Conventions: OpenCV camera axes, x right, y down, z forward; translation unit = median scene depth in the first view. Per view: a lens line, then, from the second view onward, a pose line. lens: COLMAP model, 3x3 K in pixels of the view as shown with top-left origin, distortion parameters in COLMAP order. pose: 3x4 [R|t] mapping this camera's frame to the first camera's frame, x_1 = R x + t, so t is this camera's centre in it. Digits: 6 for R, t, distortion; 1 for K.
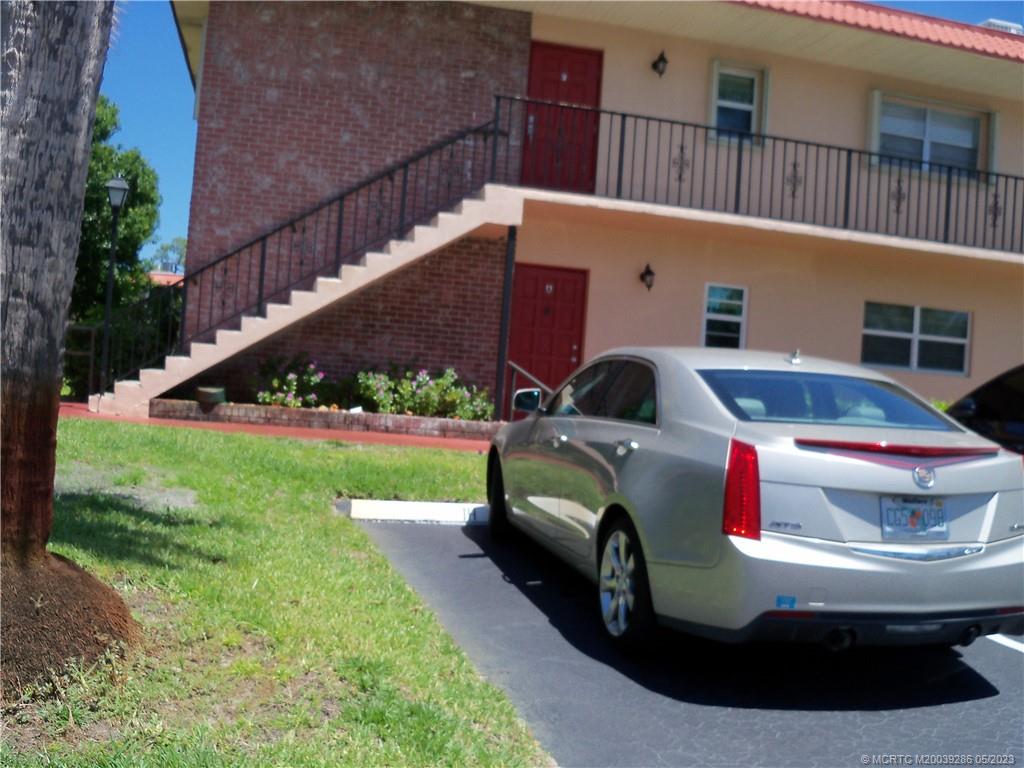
lens RADIAL K [[1043.7, 0, 532.8], [0, 1043.7, 384.7], [0, 0, 1]] dist [-0.228903, 0.236824]
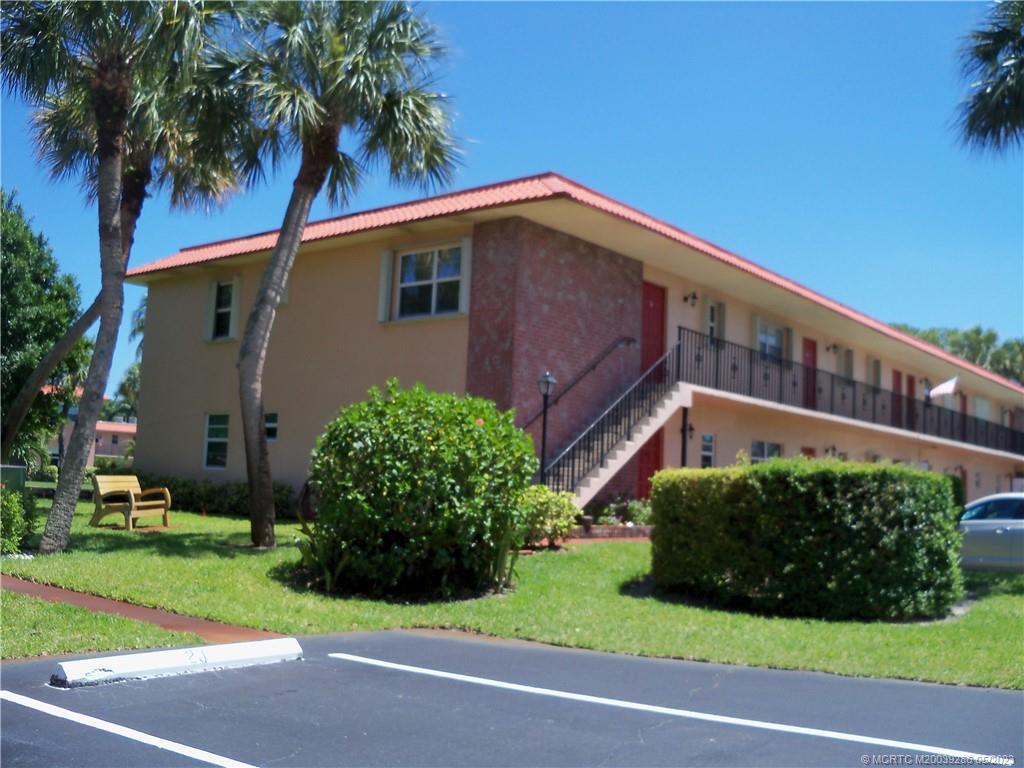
lens RADIAL K [[1043.7, 0, 532.8], [0, 1043.7, 384.7], [0, 0, 1]] dist [-0.228903, 0.236824]
pose [[0.795799, 0.025066, 0.605042, -1.149846], [0.020814, 0.997420, -0.068699, -0.075340], [-0.605203, 0.067264, 0.793224, -0.158693]]
